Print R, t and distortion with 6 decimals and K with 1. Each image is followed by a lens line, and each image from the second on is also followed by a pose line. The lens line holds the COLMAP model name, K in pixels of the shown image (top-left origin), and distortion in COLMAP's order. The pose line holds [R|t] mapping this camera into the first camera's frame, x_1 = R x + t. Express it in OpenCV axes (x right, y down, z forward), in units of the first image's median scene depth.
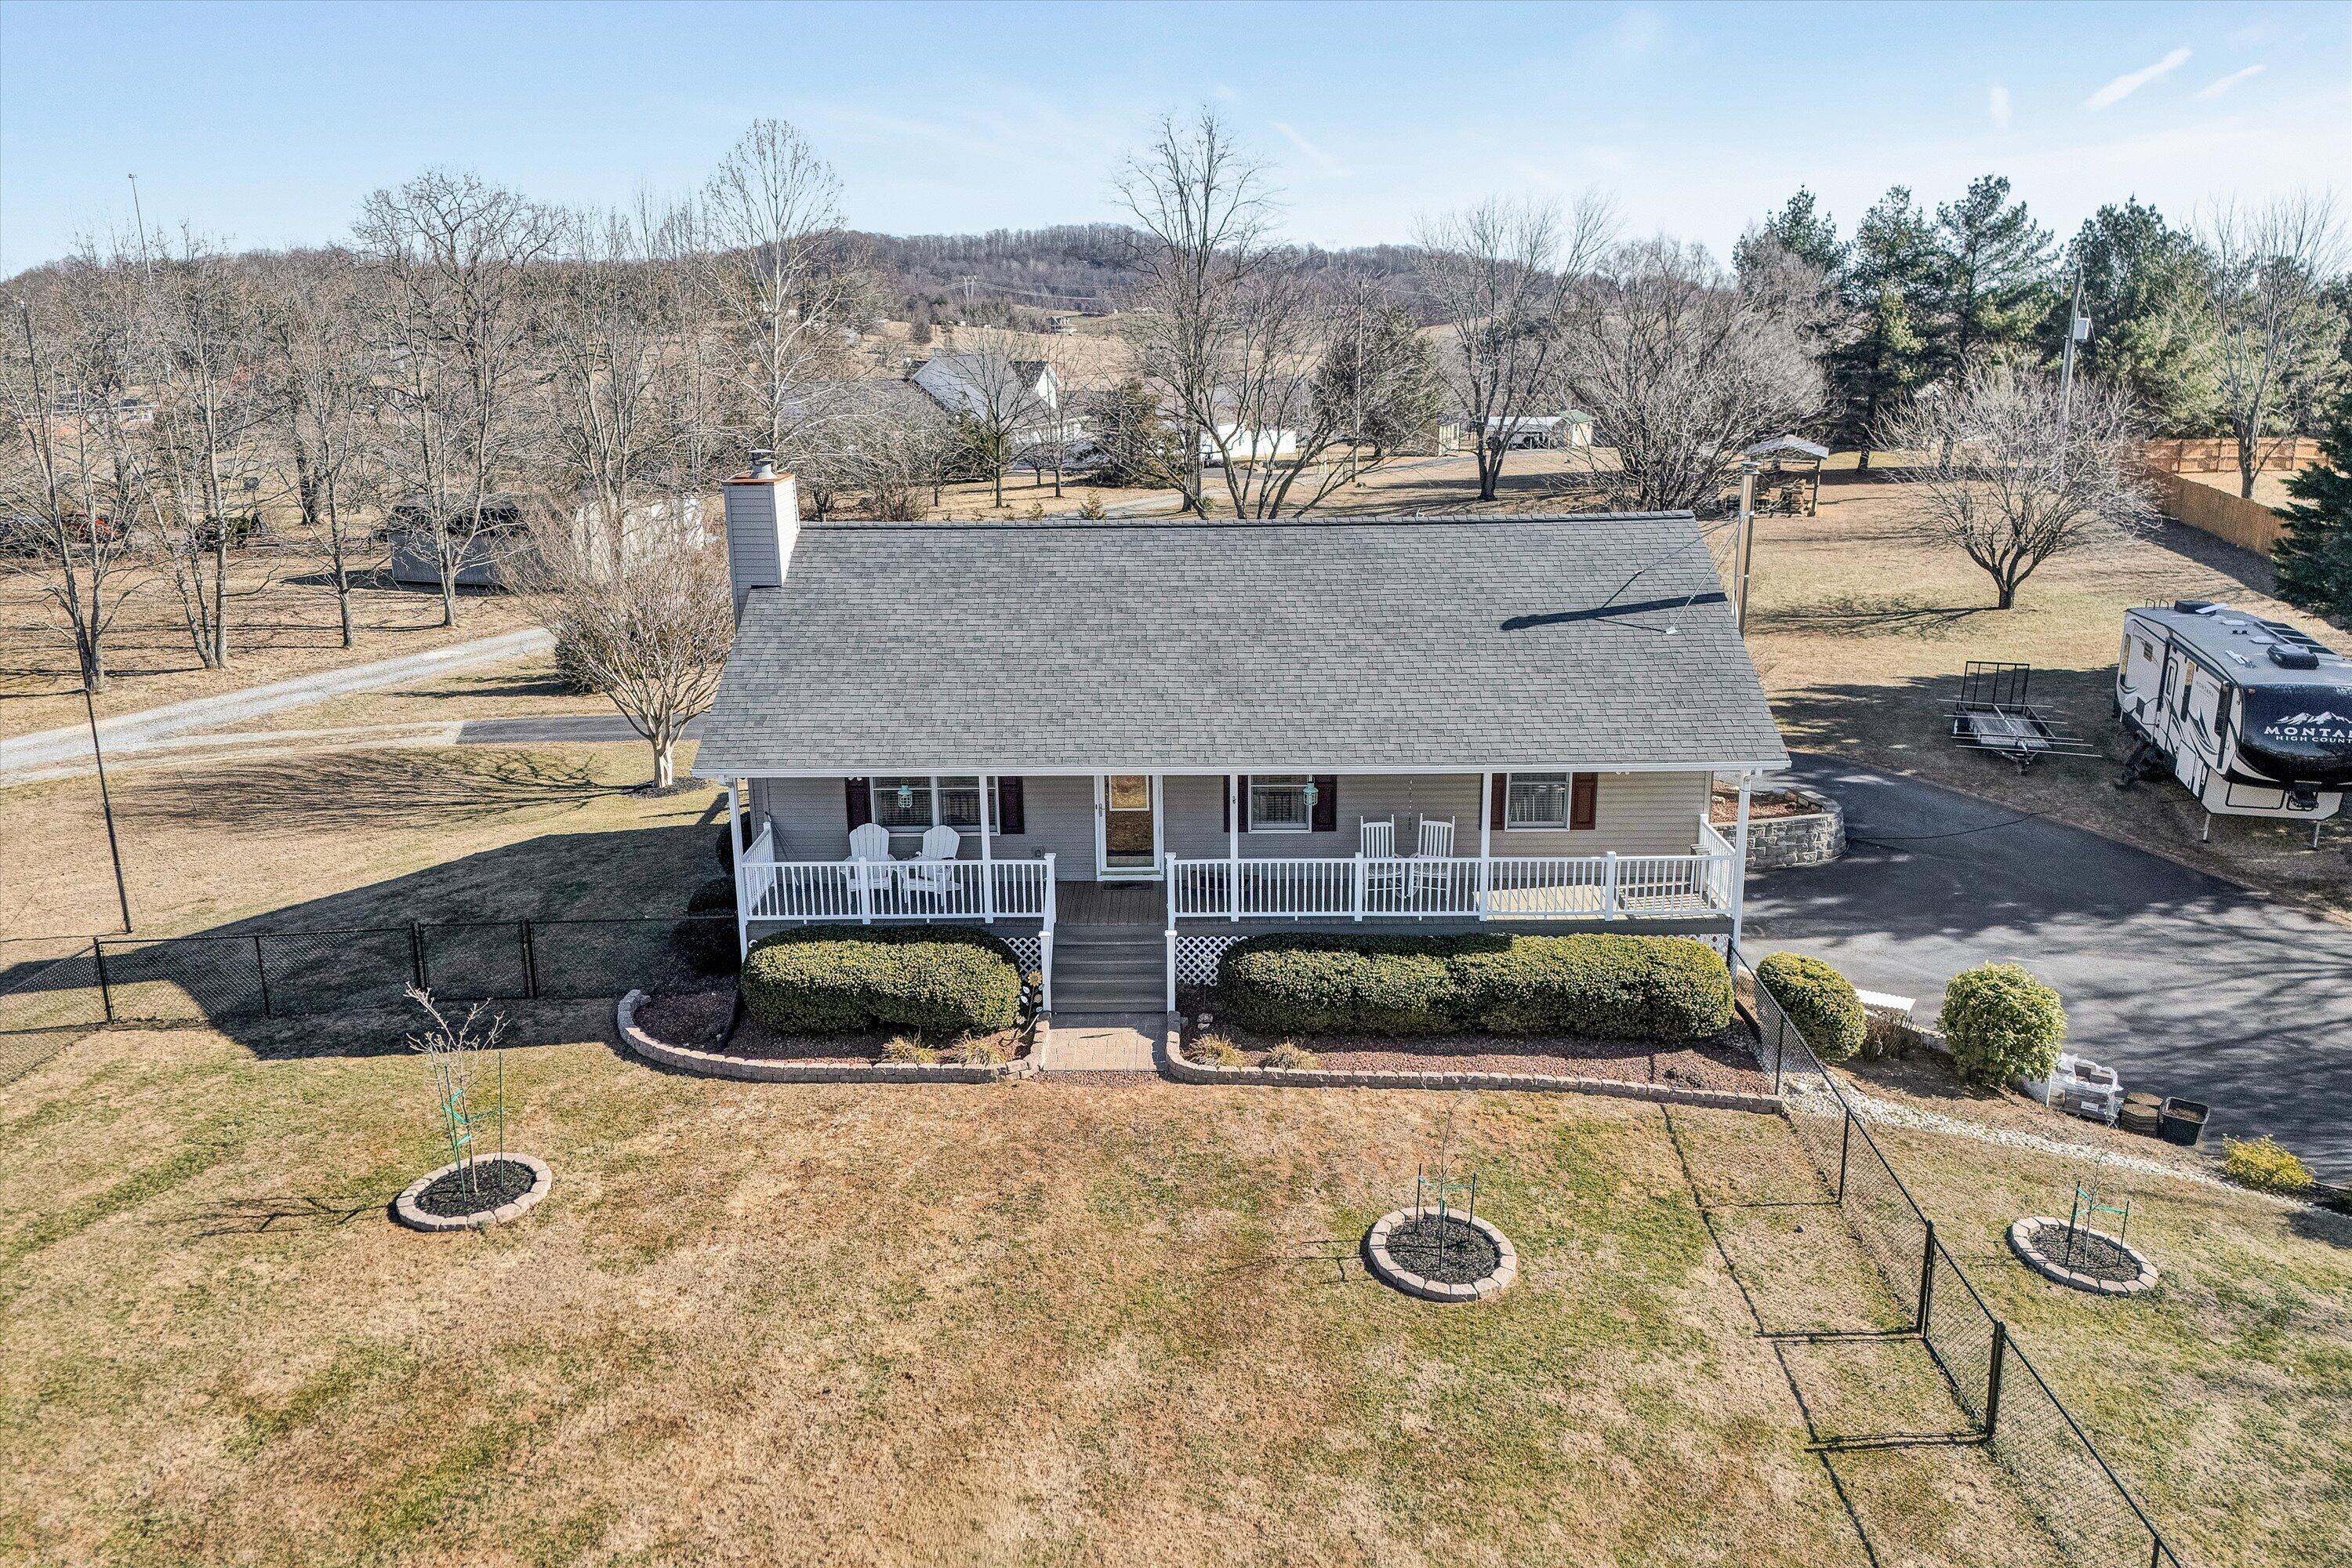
lens RADIAL K [[1685.1, 0, 1176.0], [0, 1685.1, 784.0], [0, 0, 1]] dist [0.092708, -0.080749]
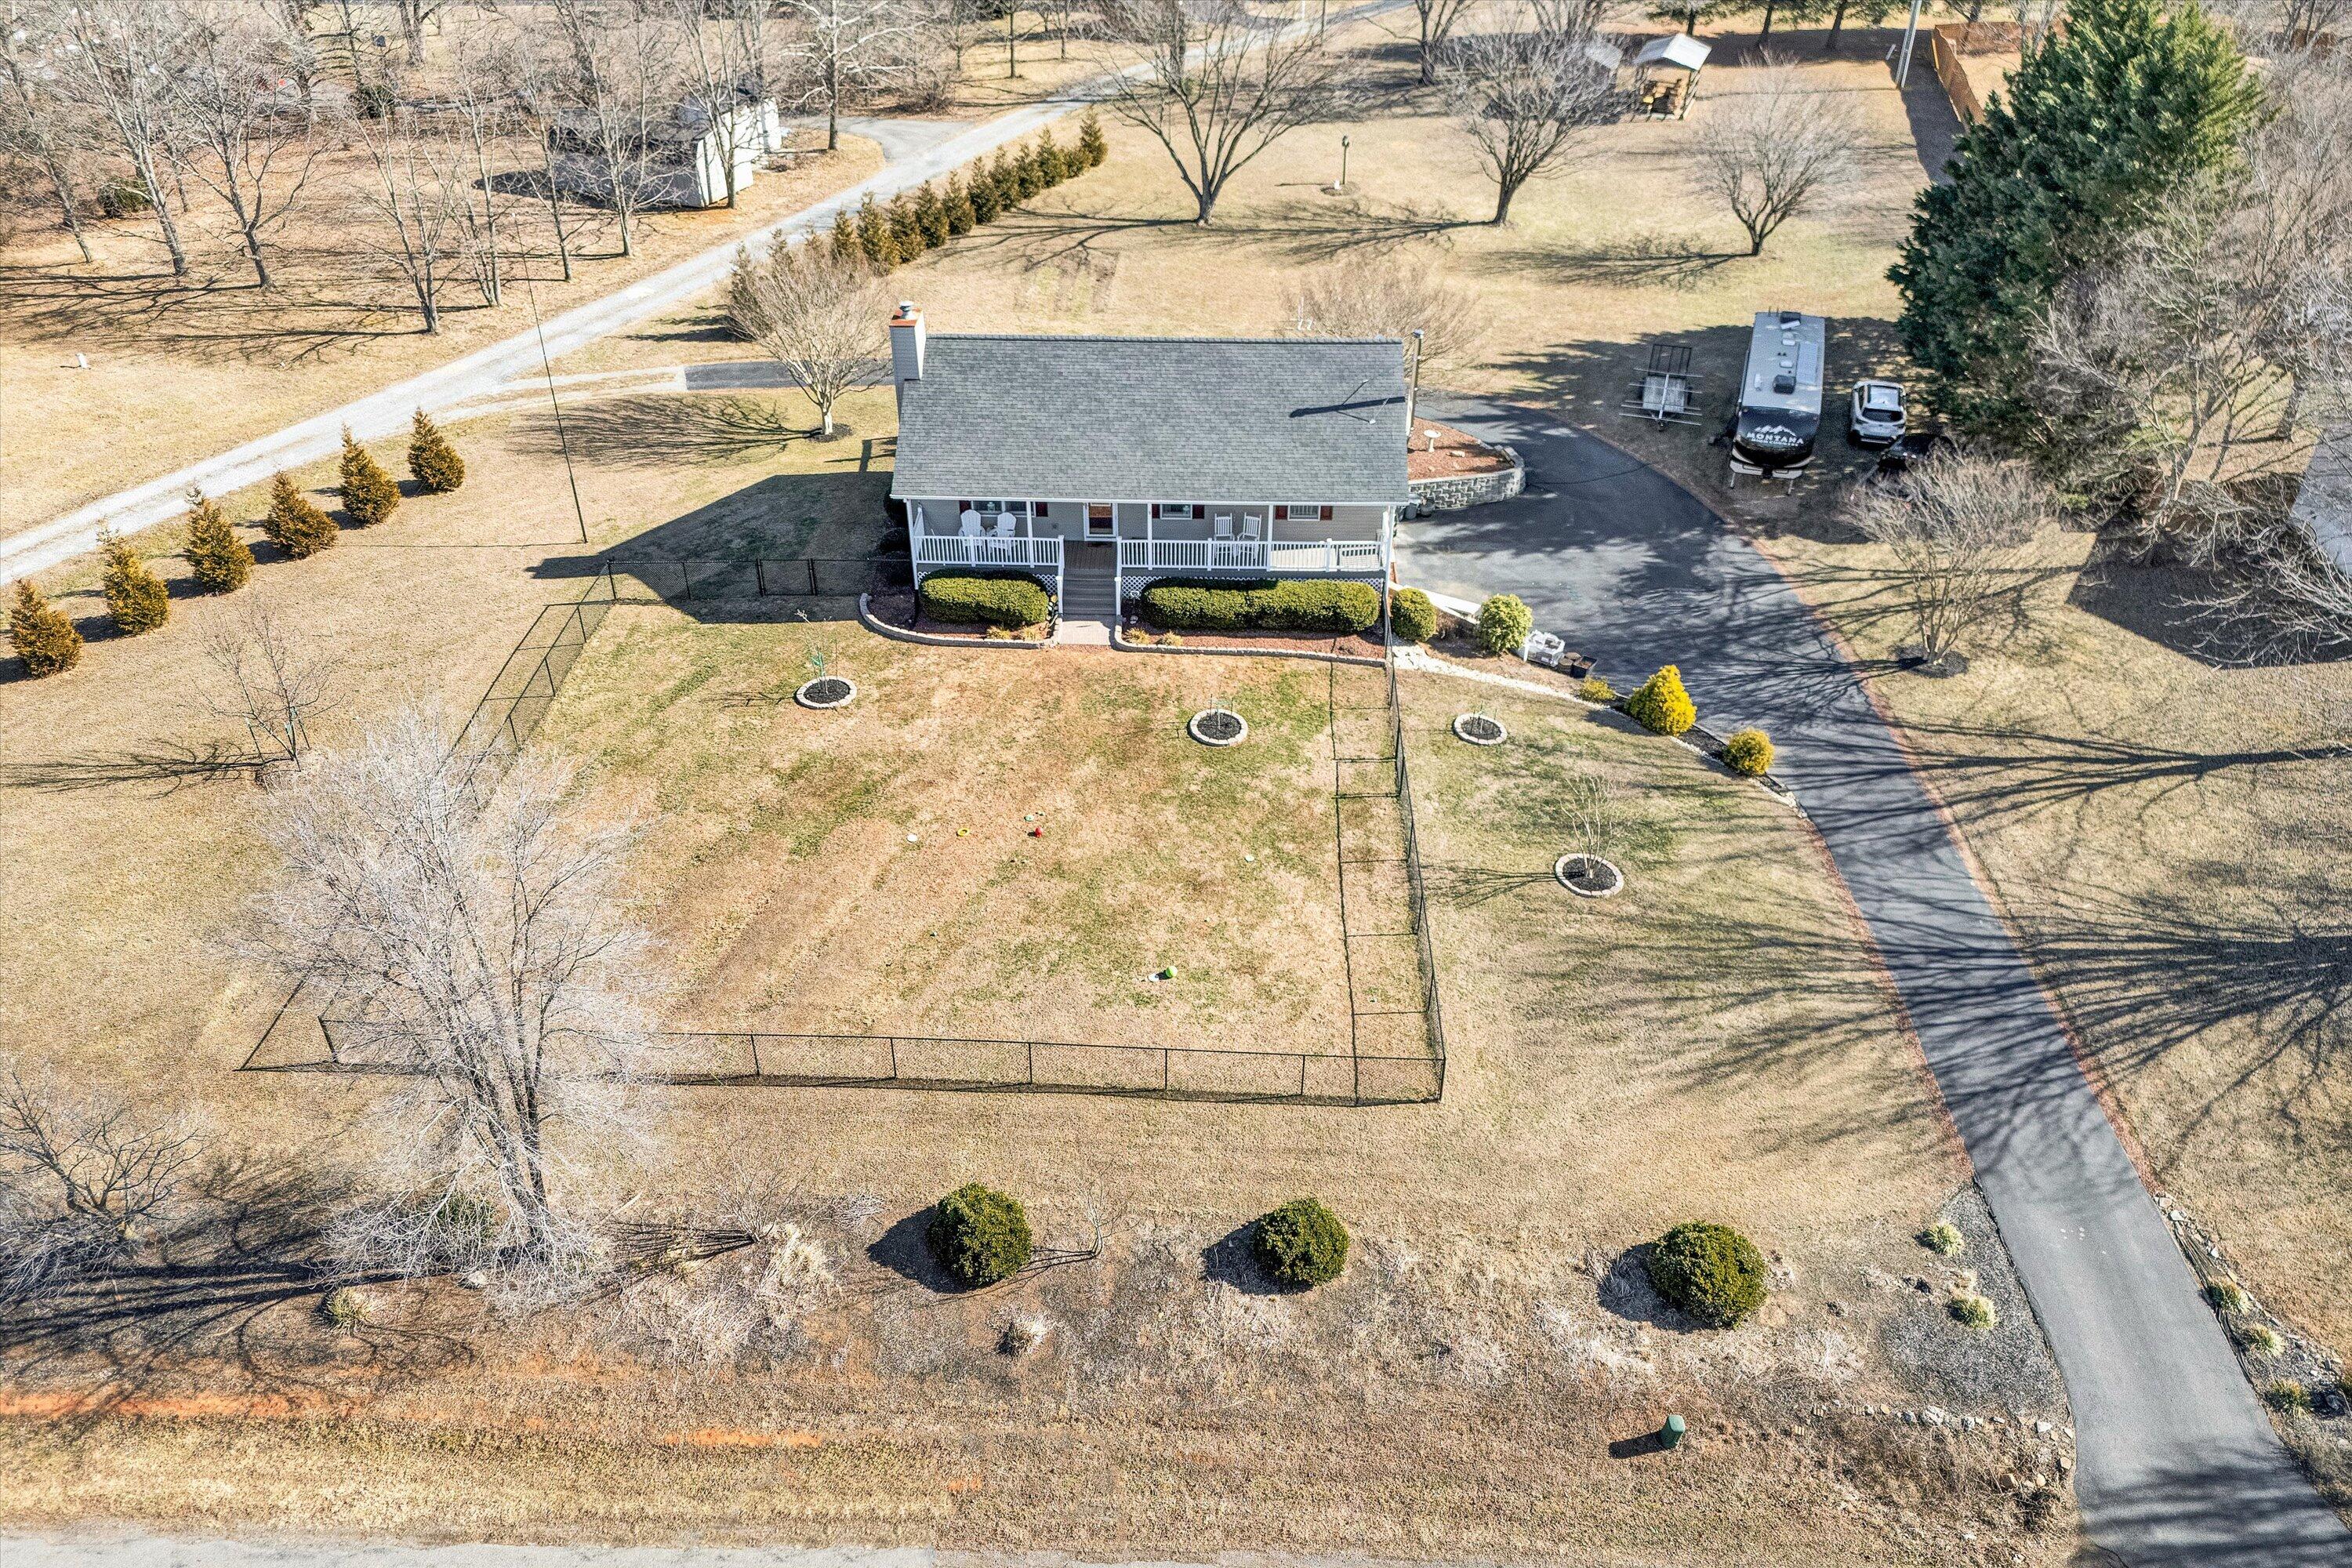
lens RADIAL K [[1766.3, 0, 1168.6], [0, 1766.3, 884.2], [0, 0, 1]] dist [0.081598, -0.072003]
pose [[0.999758, 0.019610, -0.009923, 0.093222], [-0.014360, 0.924659, 0.380525, -0.419256], [0.016637, -0.380291, 0.924717, -1.253744]]
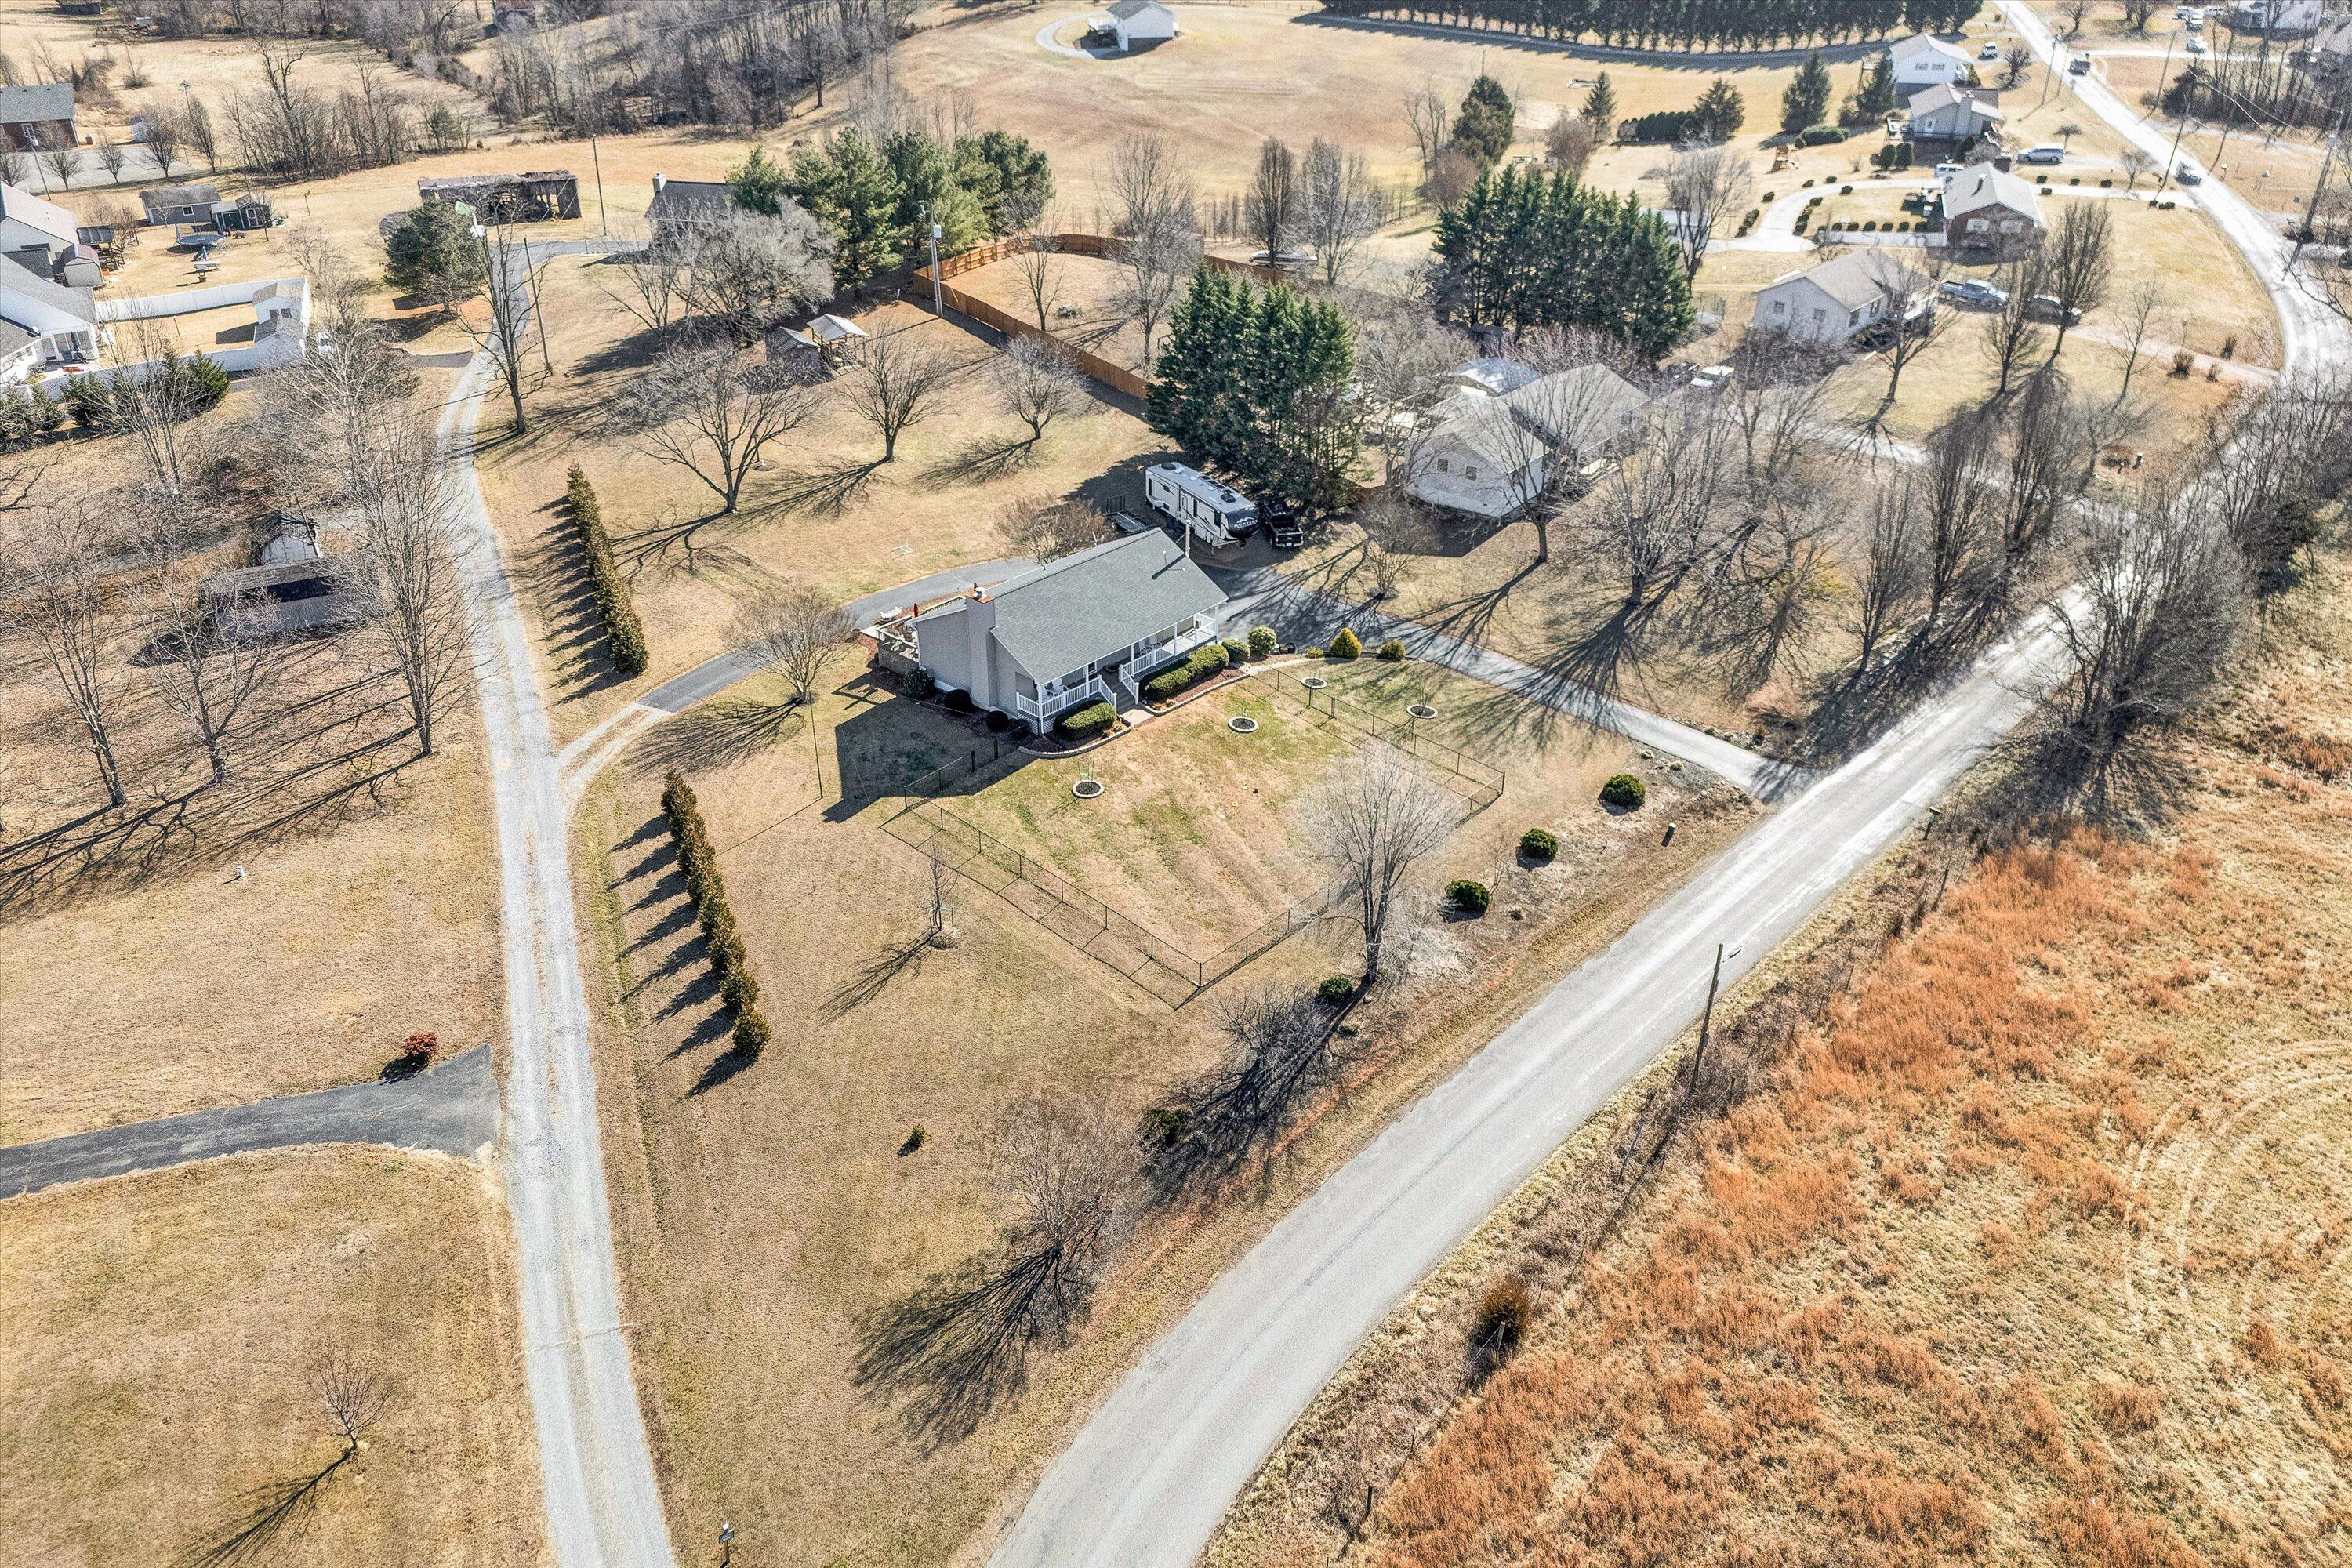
lens RADIAL K [[1760.1, 0, 1176.0], [0, 1760.1, 784.0], [0, 0, 1]] dist [0.072439, -0.053807]
pose [[0.666086, -0.367365, 0.649132, -2.809465], [0.171058, 0.922338, 0.346456, -1.151780], [-0.725995, -0.119731, 0.677197, -1.979788]]
